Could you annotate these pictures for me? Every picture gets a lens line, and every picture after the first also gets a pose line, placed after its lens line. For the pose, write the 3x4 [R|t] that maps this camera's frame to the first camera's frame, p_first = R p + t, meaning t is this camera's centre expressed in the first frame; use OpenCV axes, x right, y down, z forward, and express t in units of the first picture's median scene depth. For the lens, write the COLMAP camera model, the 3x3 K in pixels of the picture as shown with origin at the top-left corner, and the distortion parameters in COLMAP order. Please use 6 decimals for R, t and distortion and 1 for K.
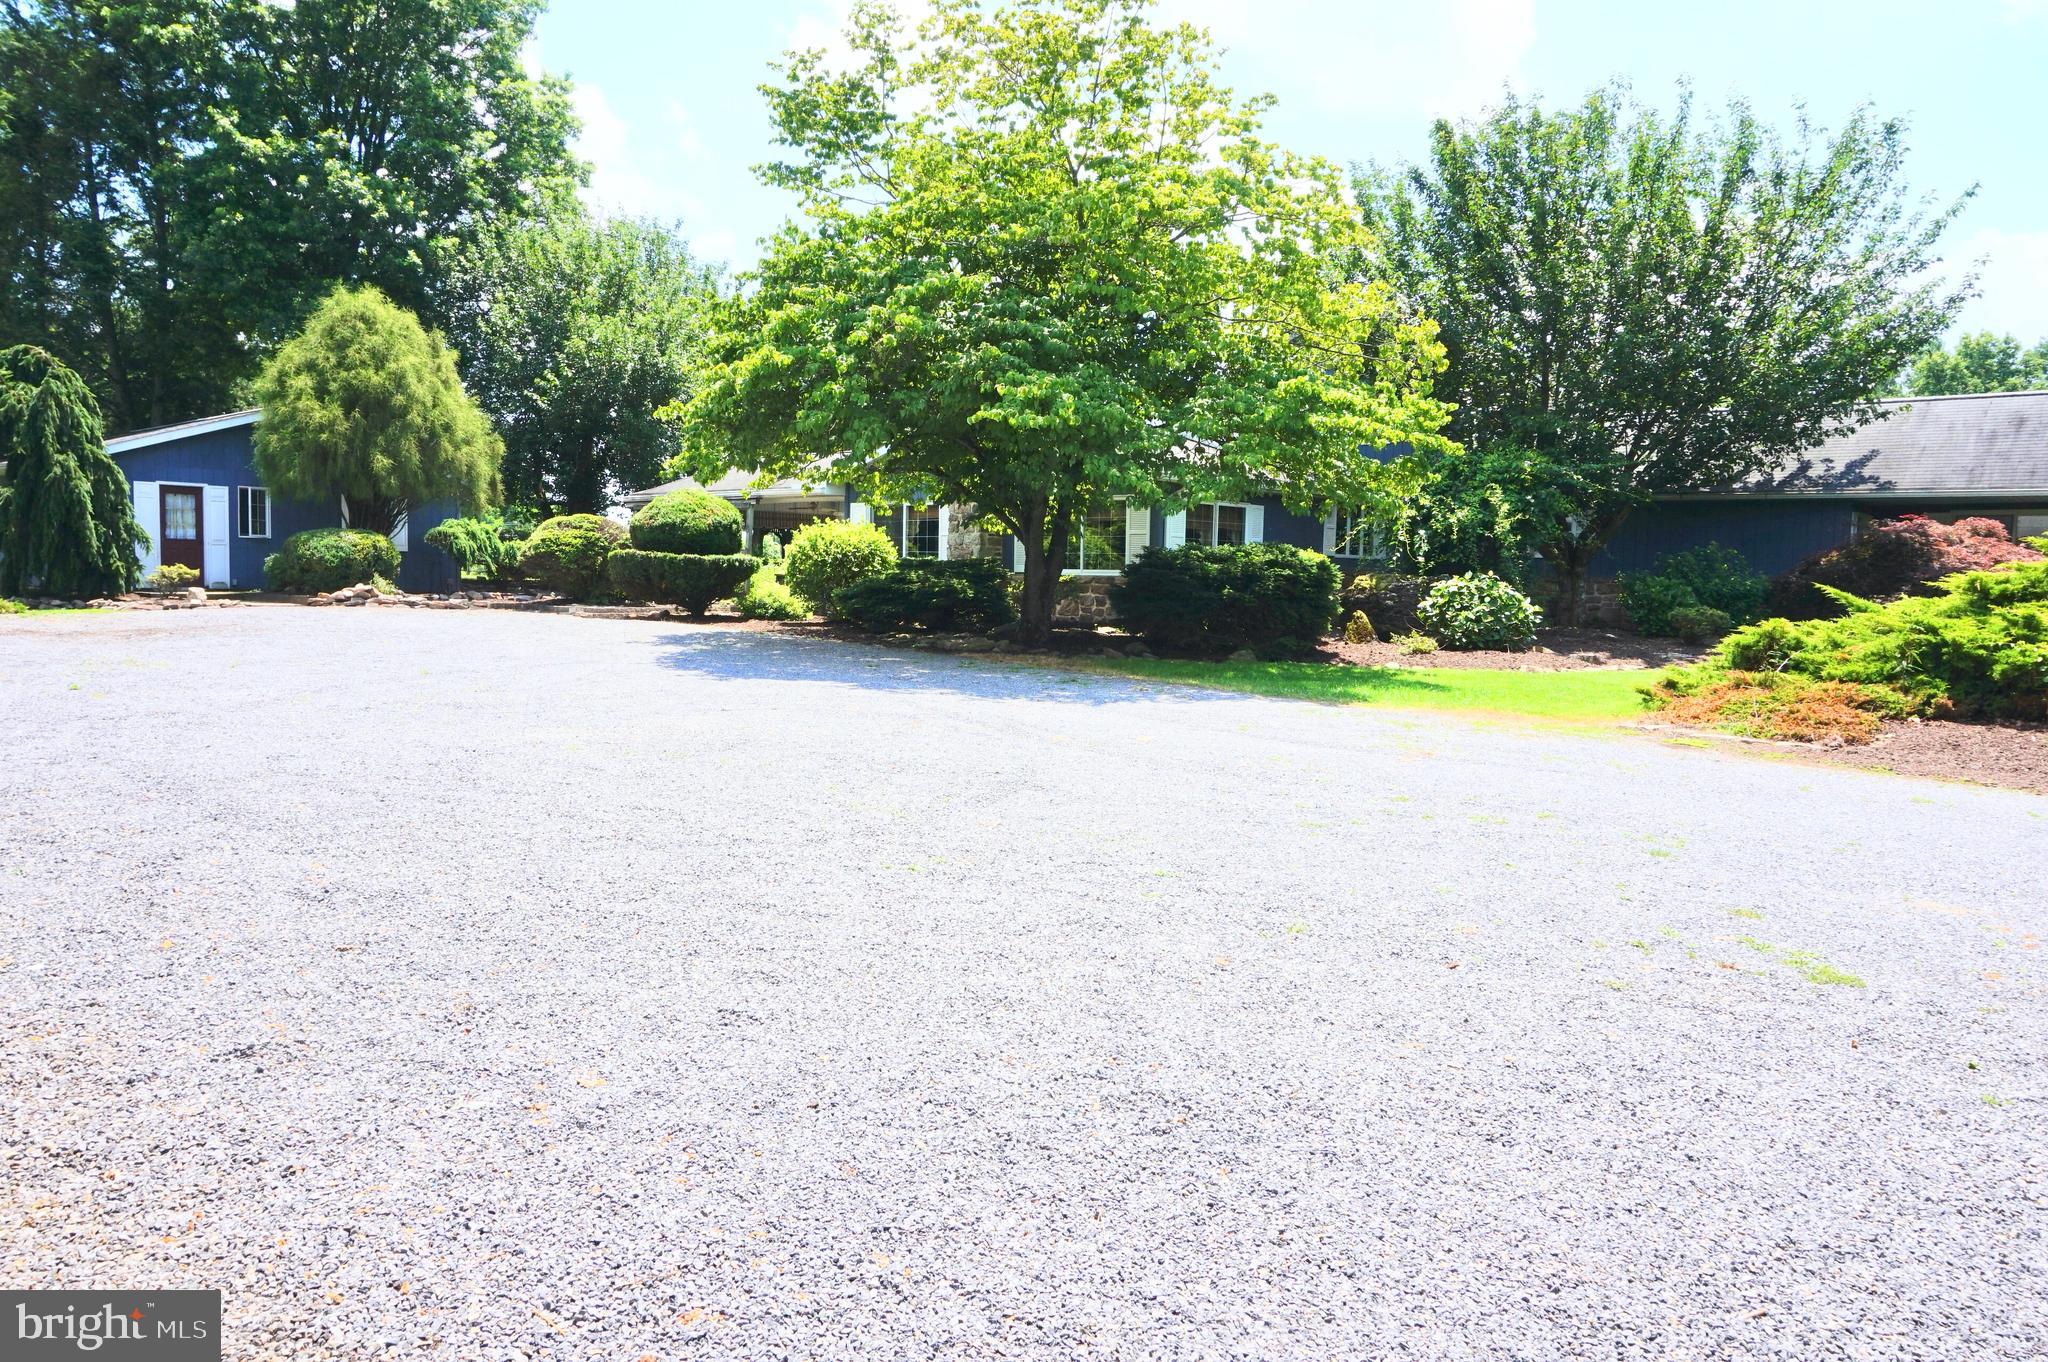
lens RADIAL K [[1369.3, 0, 1036.1], [0, 1369.3, 671.7], [0, 0, 1]] dist [-0.052359, 0.034326]
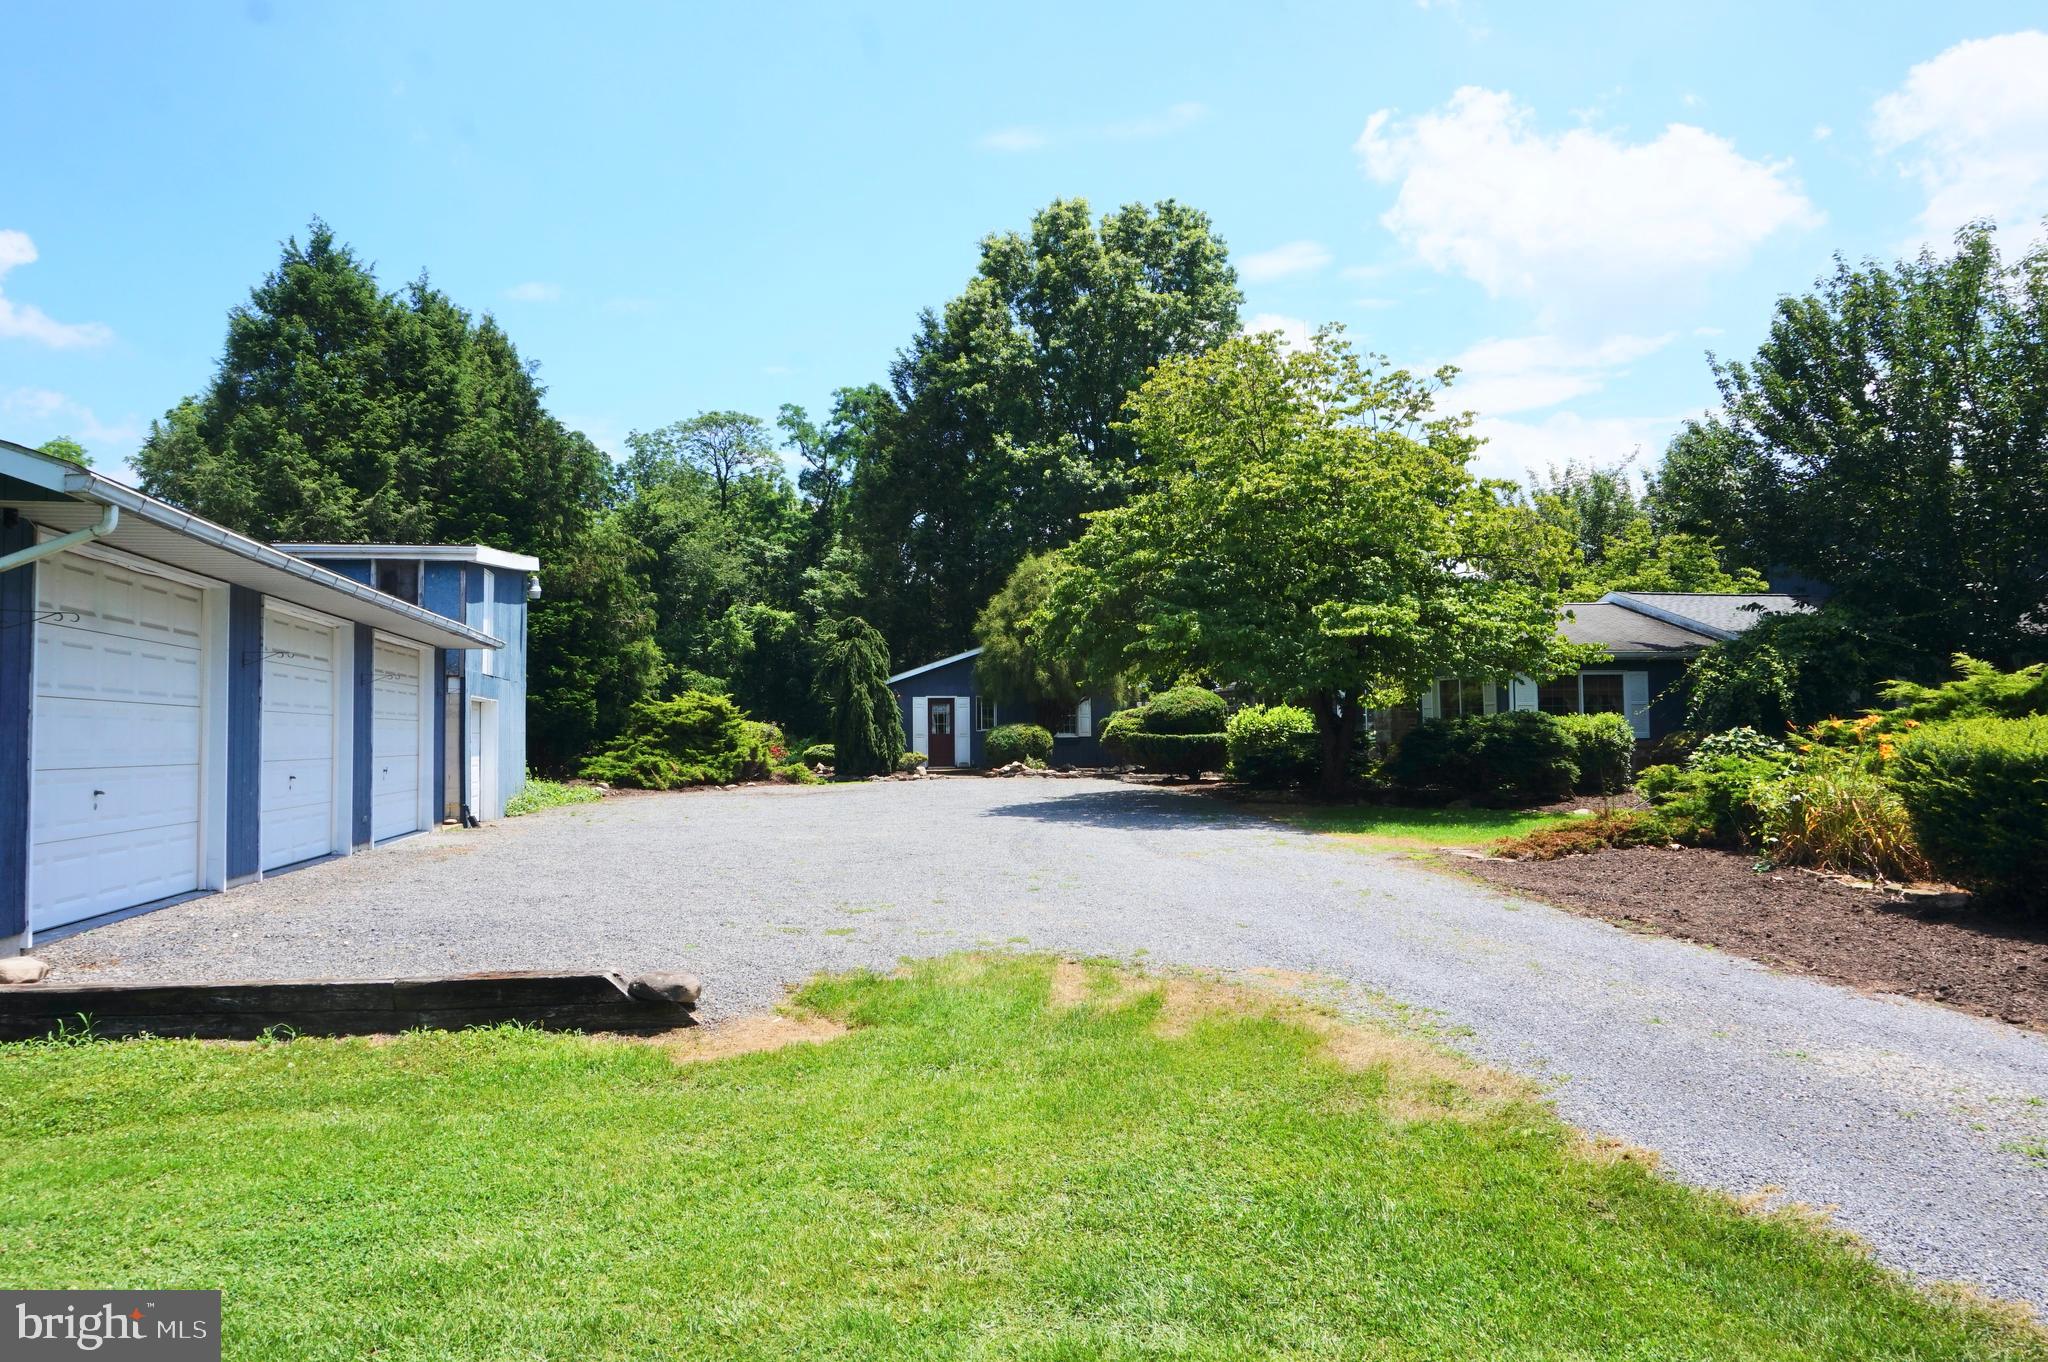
lens RADIAL K [[1369.3, 0, 1024.4], [0, 1369.3, 682.9], [0, 0, 1]] dist [-0.052359, 0.034326]
pose [[0.786910, -0.059030, -0.614238, 0.425619], [-0.012781, 0.993641, -0.111867, 0.015342], [0.616935, 0.095880, 0.781152, -0.147052]]
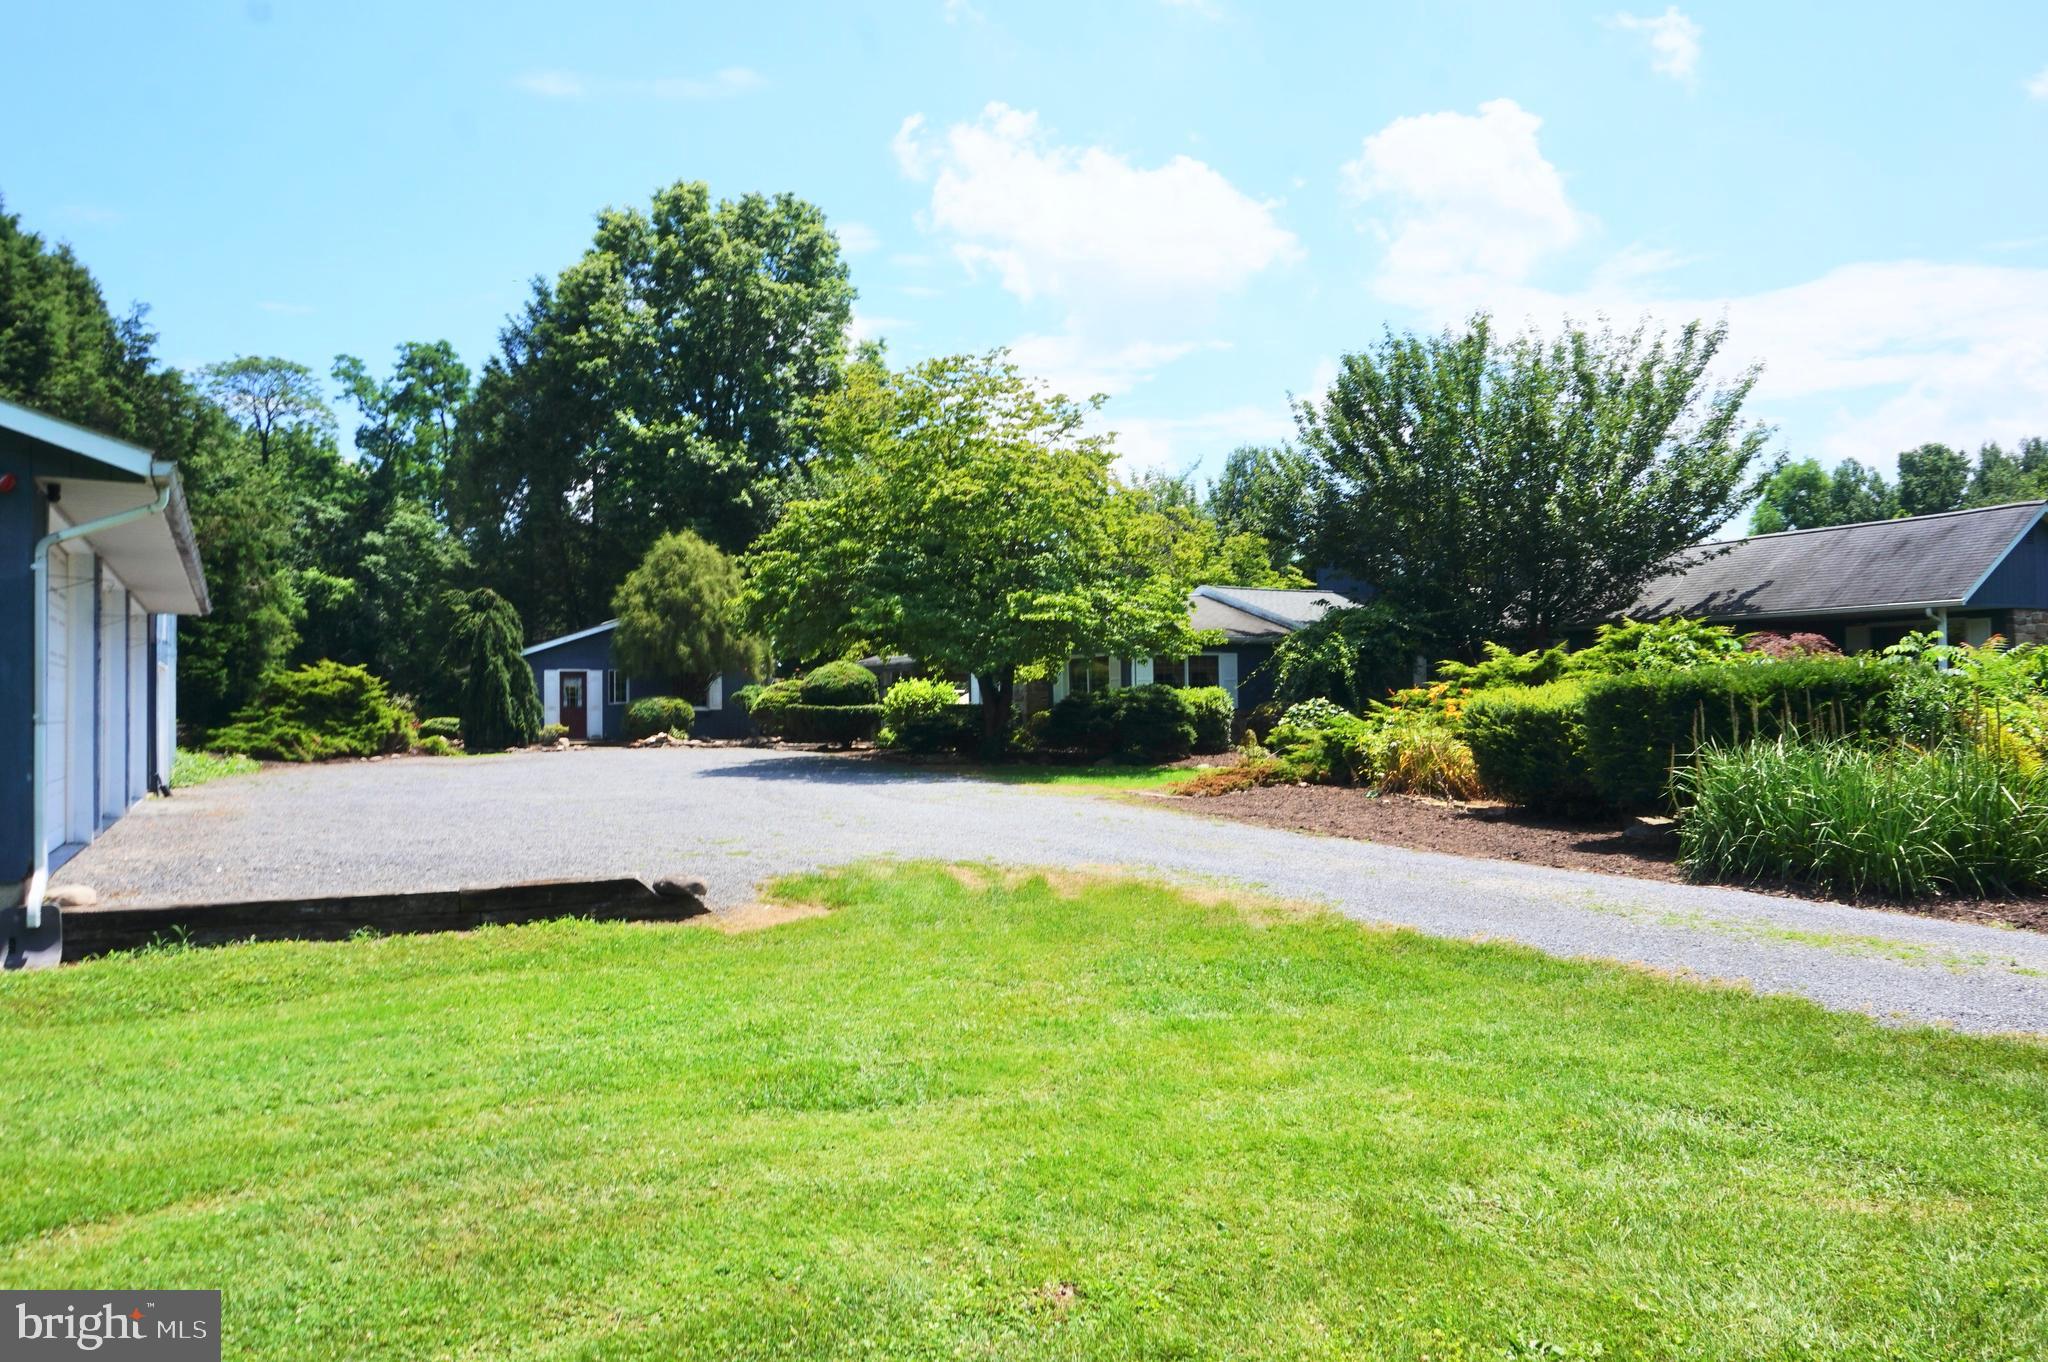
lens RADIAL K [[1369.3, 0, 1026.9], [0, 1369.3, 673.9], [0, 0, 1]] dist [-0.052359, 0.034326]
pose [[0.942236, -0.045955, -0.331783, 0.398194], [0.012313, 0.994626, -0.102799, 0.031068], [0.334724, 0.092776, 0.937738, -0.292317]]
